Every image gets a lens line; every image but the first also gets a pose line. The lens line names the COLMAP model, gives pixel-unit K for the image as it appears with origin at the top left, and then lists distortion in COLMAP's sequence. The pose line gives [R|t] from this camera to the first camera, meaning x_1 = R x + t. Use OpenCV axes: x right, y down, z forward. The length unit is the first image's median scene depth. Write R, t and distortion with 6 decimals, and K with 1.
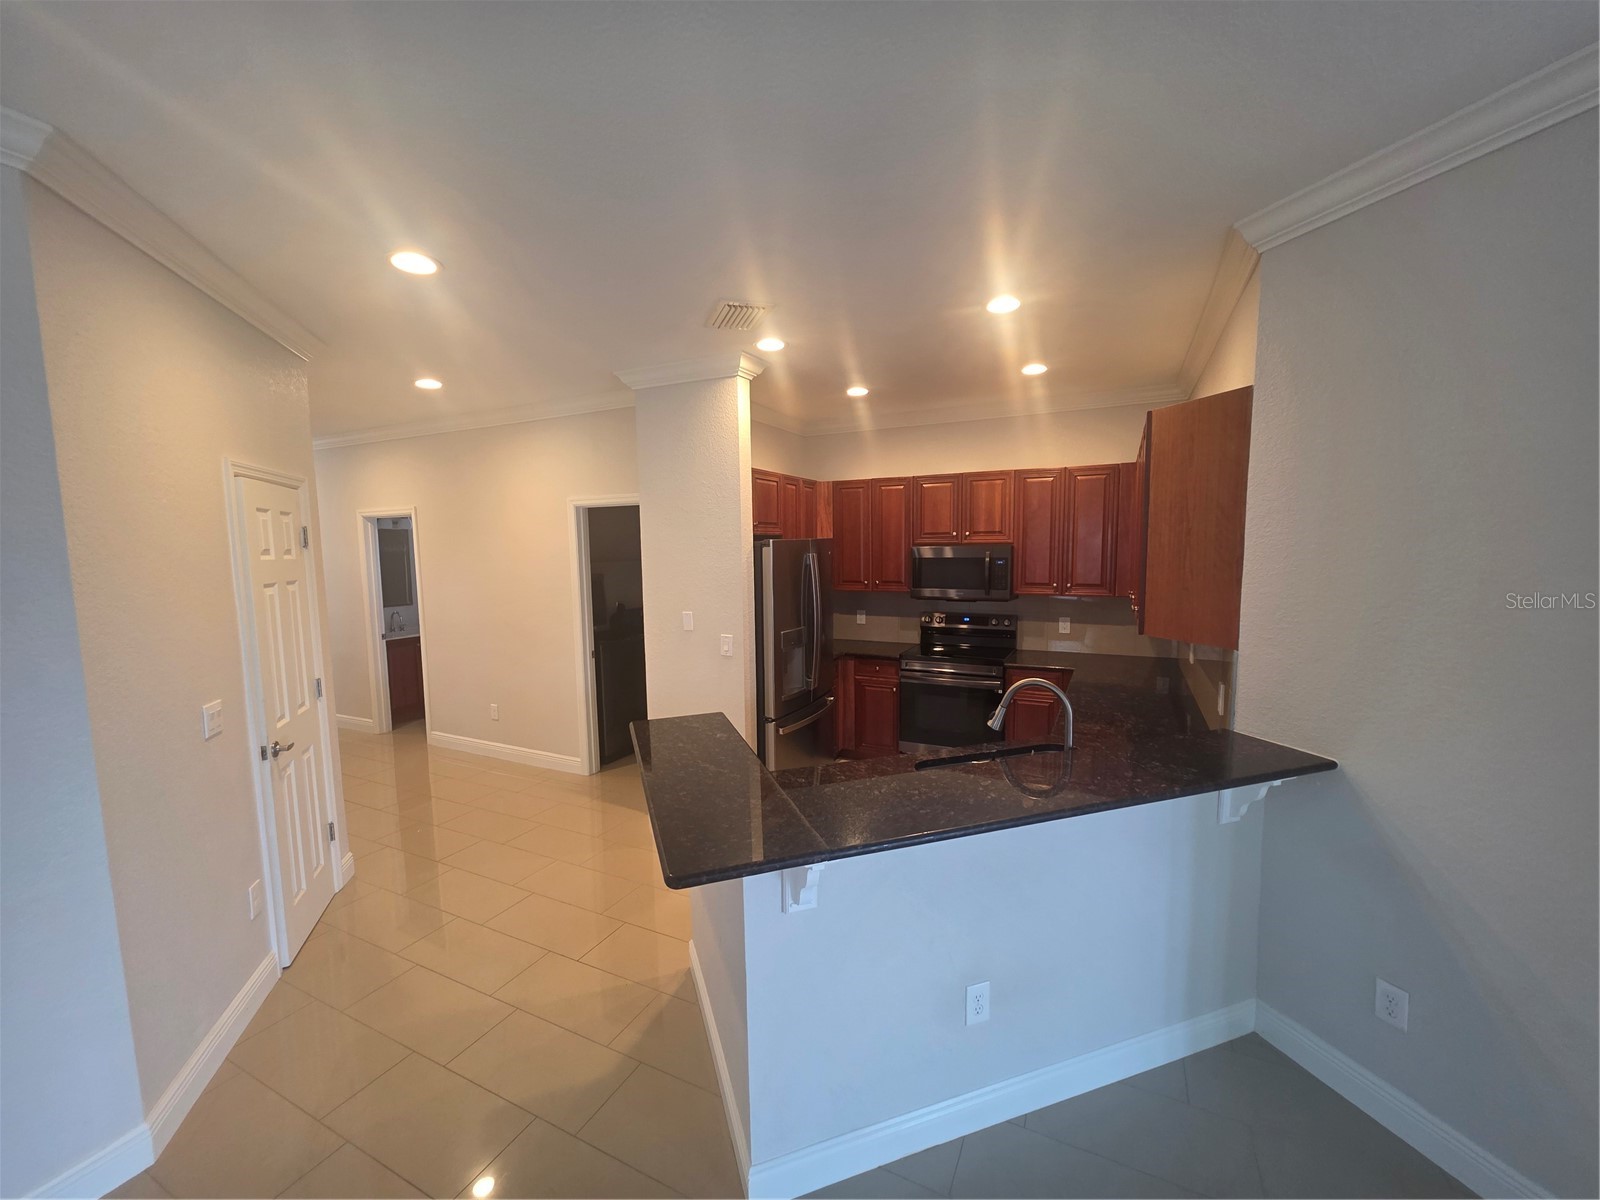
lens RADIAL K [[642.4, 0, 803.3], [0, 642.4, 606.4], [0, 0, 1]] dist [-0.000185, 0.001024]
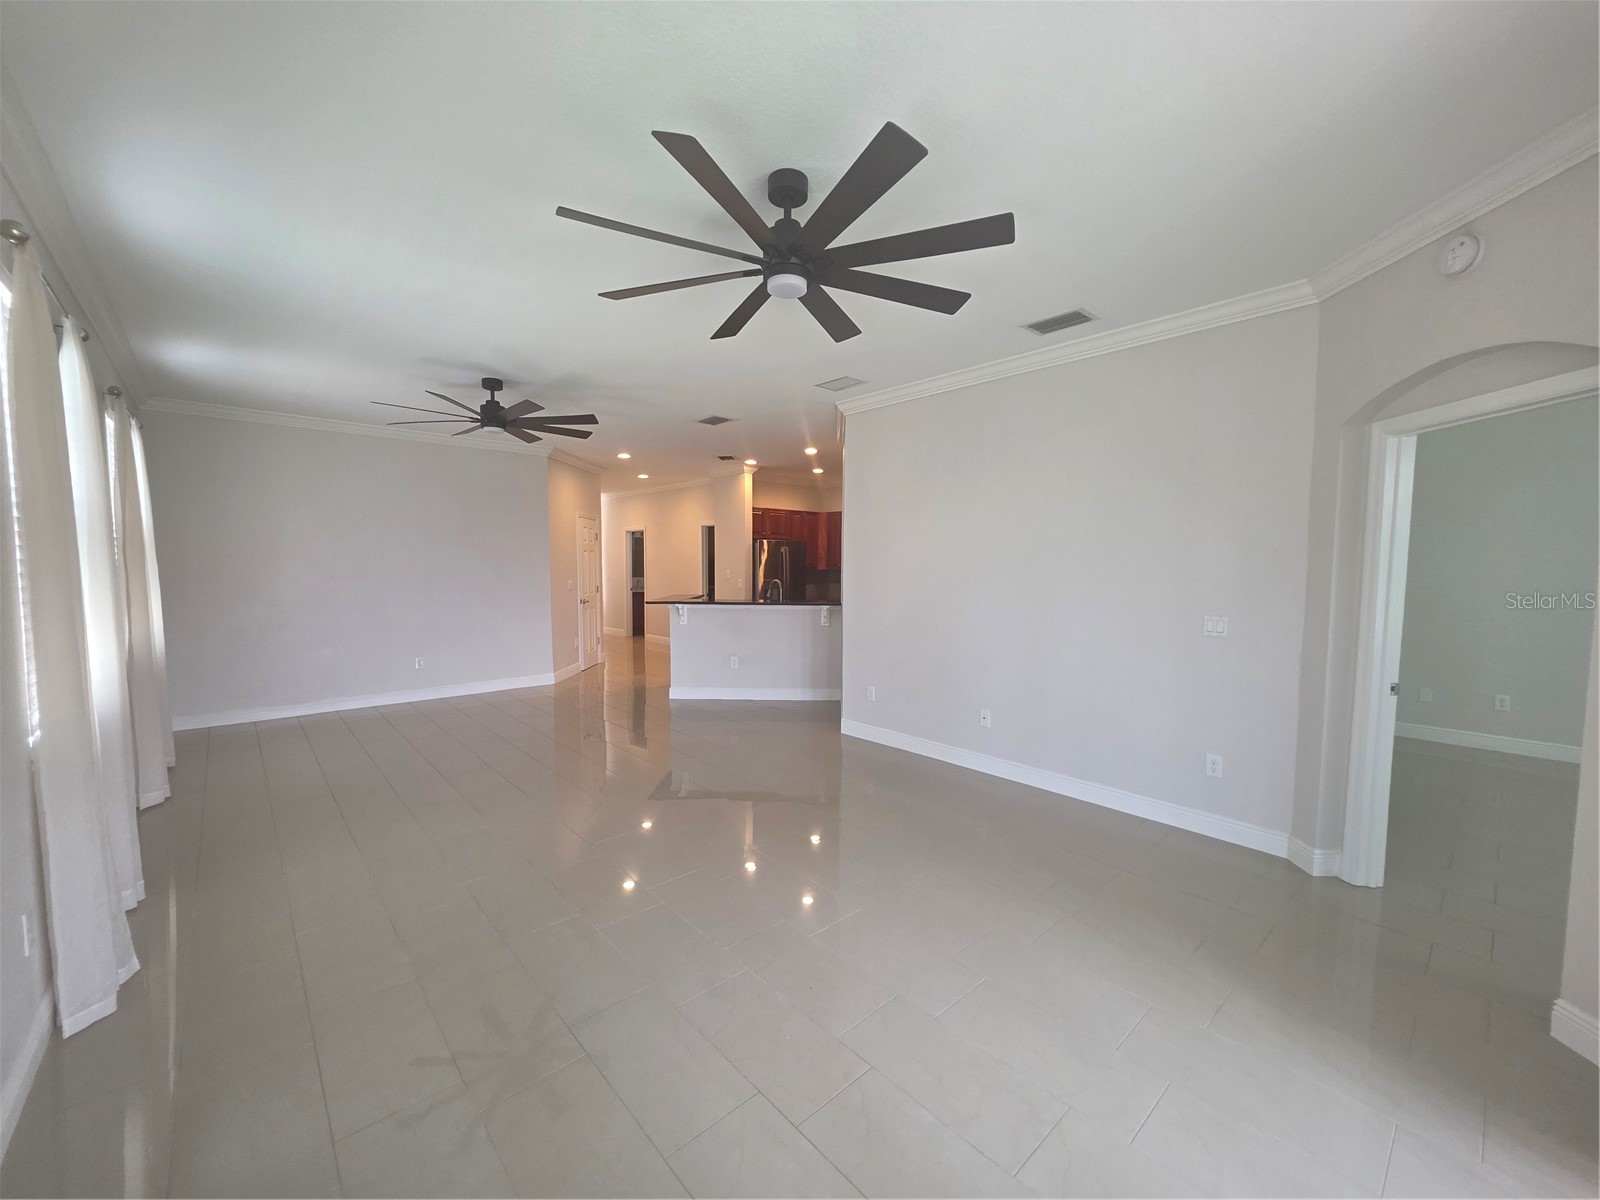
lens RADIAL K [[642.4, 0, 797.9], [0, 642.4, 611.7], [0, 0, 1]] dist [-0.000185, 0.001024]
pose [[0.926220, 0.047818, -0.373939, 0.785637], [-0.055628, 0.998400, -0.010115, 0.140878], [0.372858, 0.030170, 0.927398, -0.903582]]
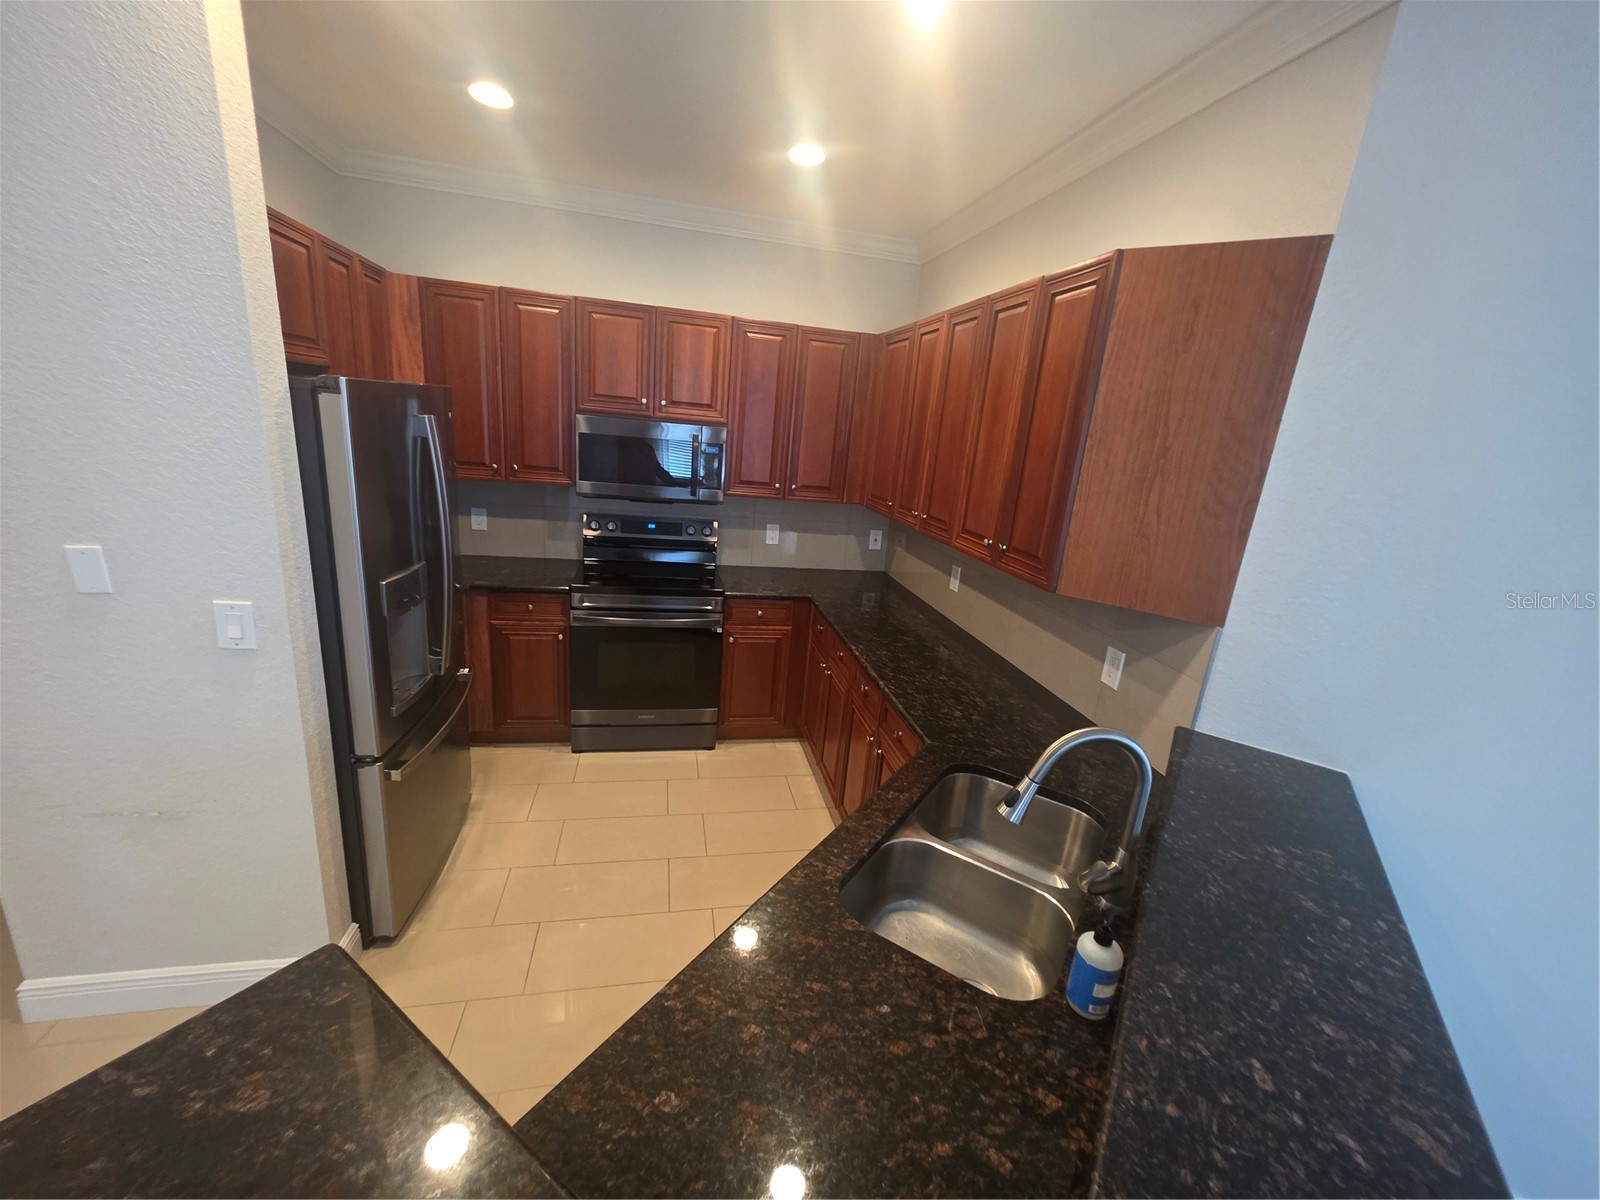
lens RADIAL K [[642.4, 0, 803.6], [0, 642.4, 605.2], [0, 0, 1]] dist [-0.000185, 0.001024]
pose [[0.781707, -0.087565, 0.617468, -0.070271], [-0.037544, 0.981690, 0.186747, -0.036472], [-0.622515, -0.169163, 0.764107, 0.360980]]
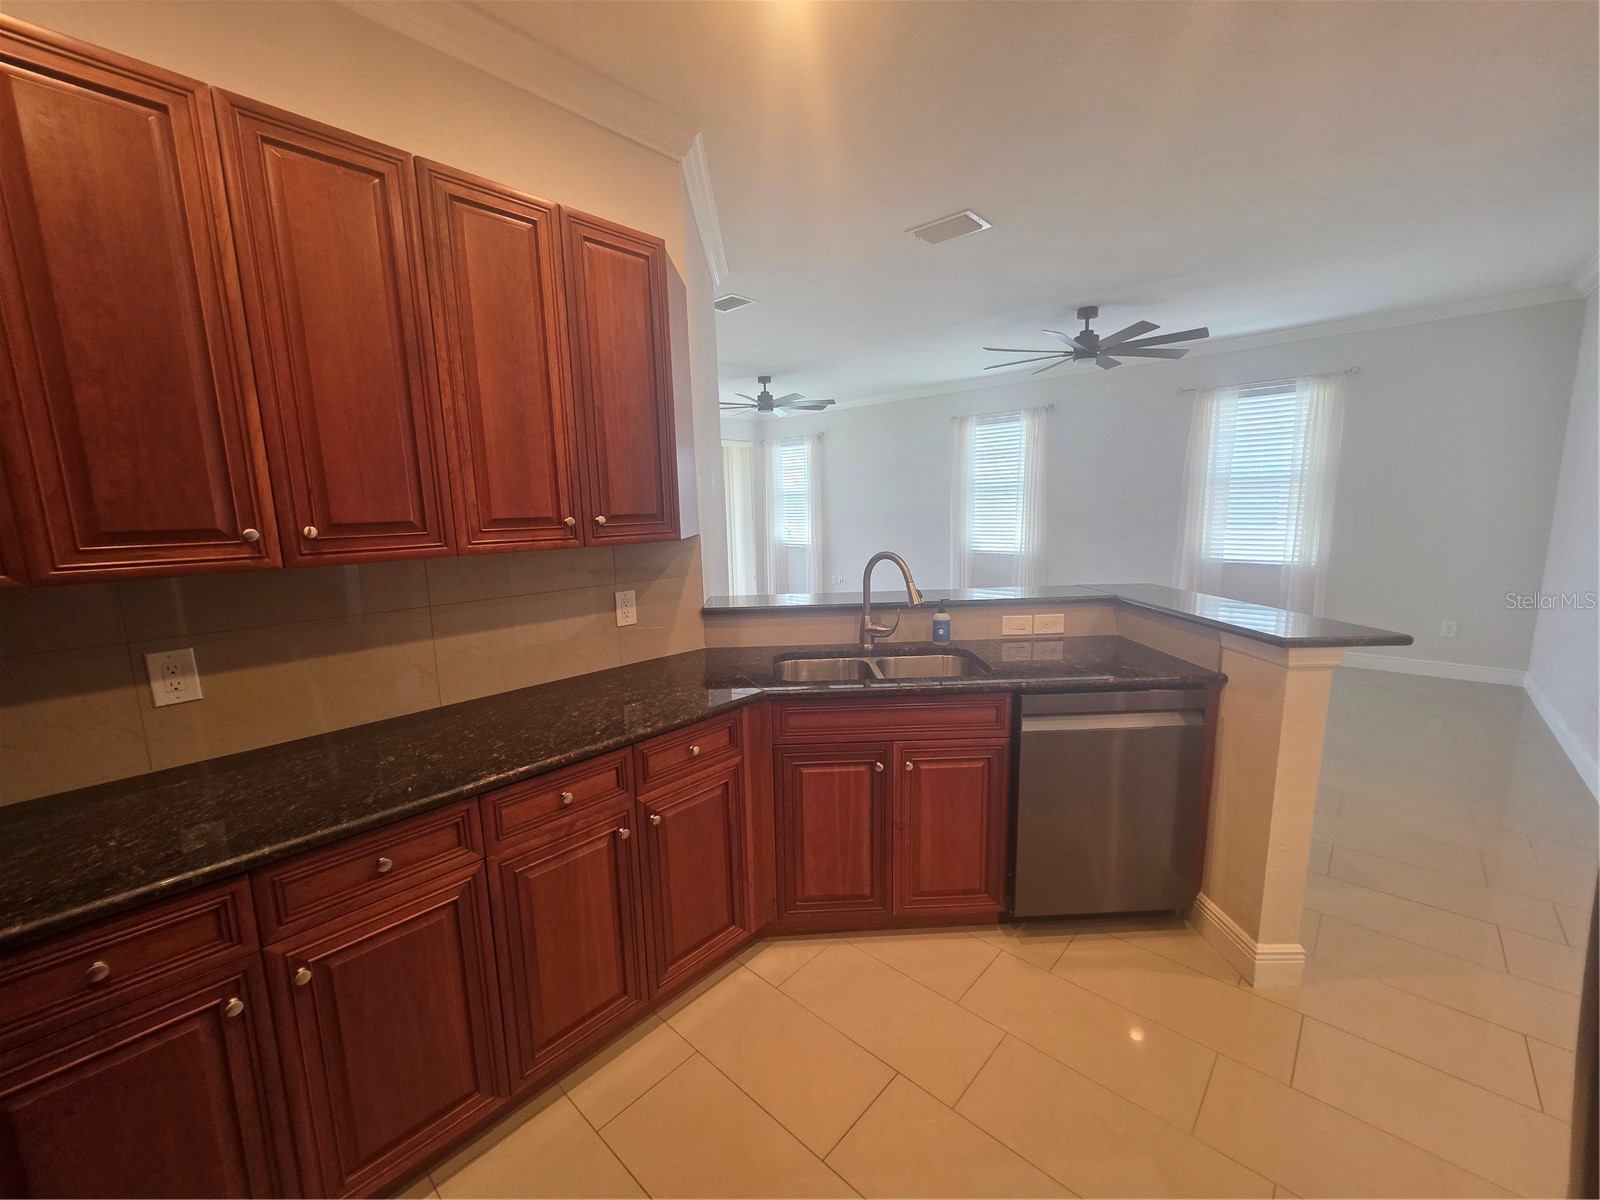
lens RADIAL K [[642.4, 0, 804.4], [0, 642.4, 604.7], [0, 0, 1]] dist [-0.000185, 0.001024]
pose [[-0.958887, -0.008298, 0.283668, 0.090315], [0.063632, 0.967834, 0.243409, -0.034505], [-0.276563, 0.251452, -0.927515, 0.975131]]
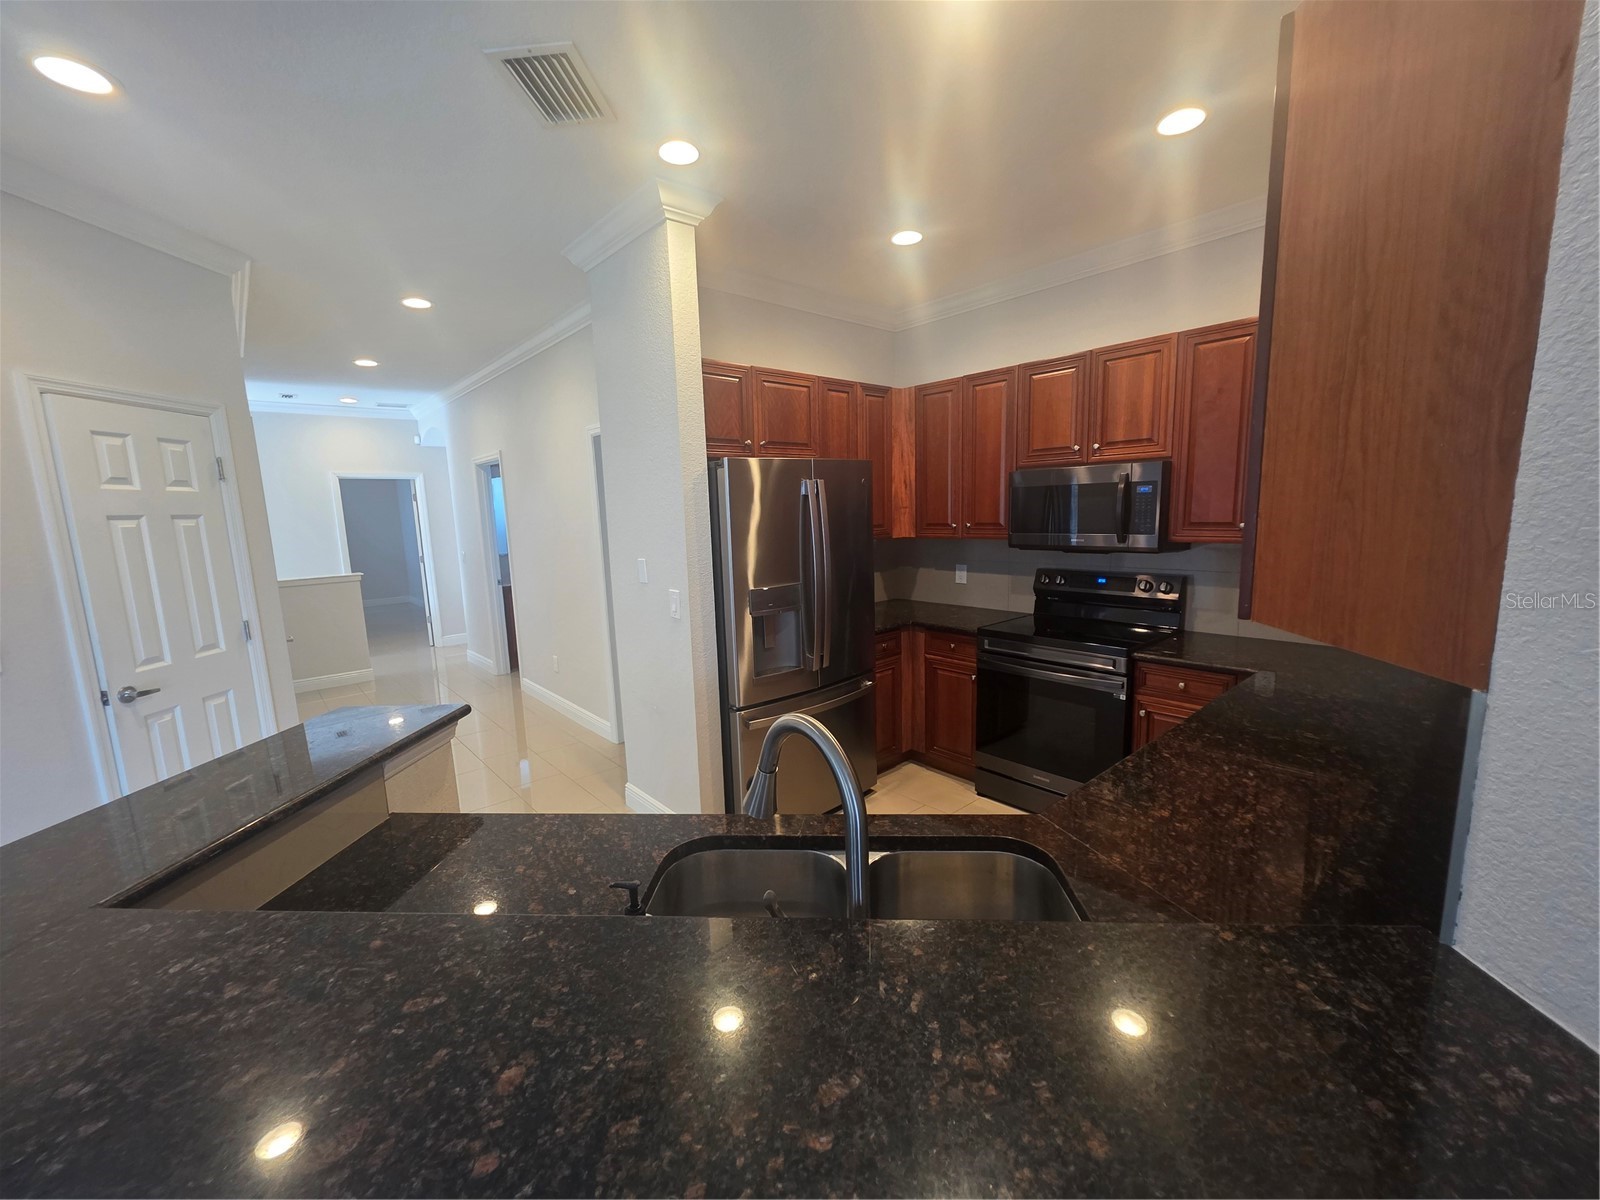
lens RADIAL K [[642.4, 0, 799.7], [0, 642.4, 604.2], [0, 0, 1]] dist [-0.000185, 0.001024]
pose [[0.923019, 0.042142, -0.382440, 0.242004], [-0.018373, 0.997677, 0.065594, 0.007470], [0.384316, -0.053518, 0.921649, 0.297732]]
